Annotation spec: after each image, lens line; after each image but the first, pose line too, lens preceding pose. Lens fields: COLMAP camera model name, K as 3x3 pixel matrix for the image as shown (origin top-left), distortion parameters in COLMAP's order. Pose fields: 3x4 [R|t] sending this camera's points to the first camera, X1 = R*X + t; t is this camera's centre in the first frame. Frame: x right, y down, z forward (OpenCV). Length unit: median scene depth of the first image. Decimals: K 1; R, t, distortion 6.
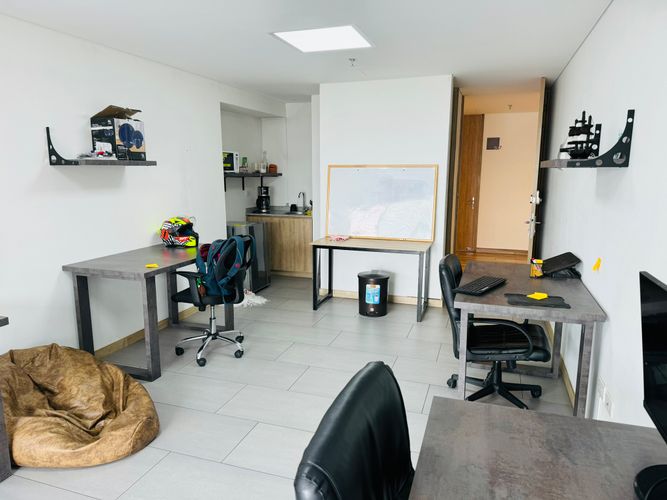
lens RADIAL K [[465.9, 0, 334.9], [0, 465.9, 251.5], [0, 0, 1]] dist [0.099816, -0.128095]
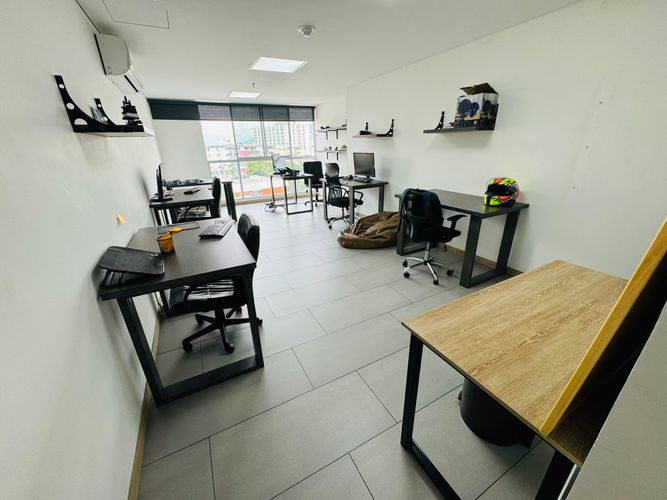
lens RADIAL K [[266.4, 0, 334.2], [0, 266.4, 248.9], [0, 0, 1]] dist [-0.003808, -0.000275]
pose [[-0.685294, 0.279815, -0.672366, 0.333000], [-0.104180, 0.876080, 0.470776, -0.146844], [0.720777, 0.392667, -0.571221, 0.932488]]
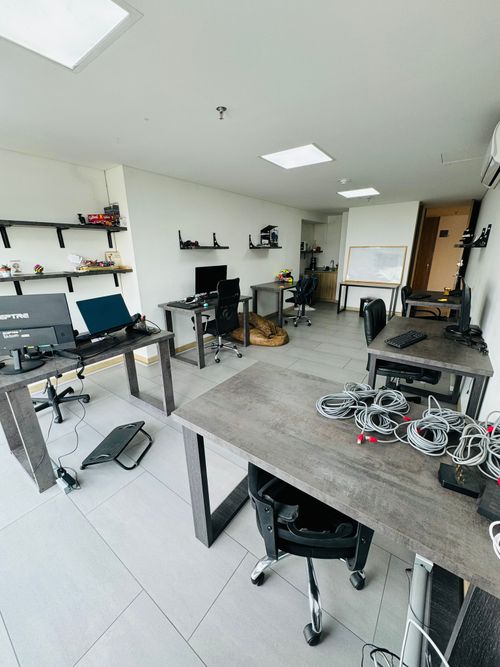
lens RADIAL K [[266.4, 0, 250.0], [0, 266.4, 333.5], [0, 0, 1]] dist [-0.003808, -0.000275]
pose [[0.953260, 0.080514, -0.291226, -0.064700], [-0.041566, 0.989624, 0.137538, 0.060133], [0.299278, -0.119004, 0.946716, -0.340997]]
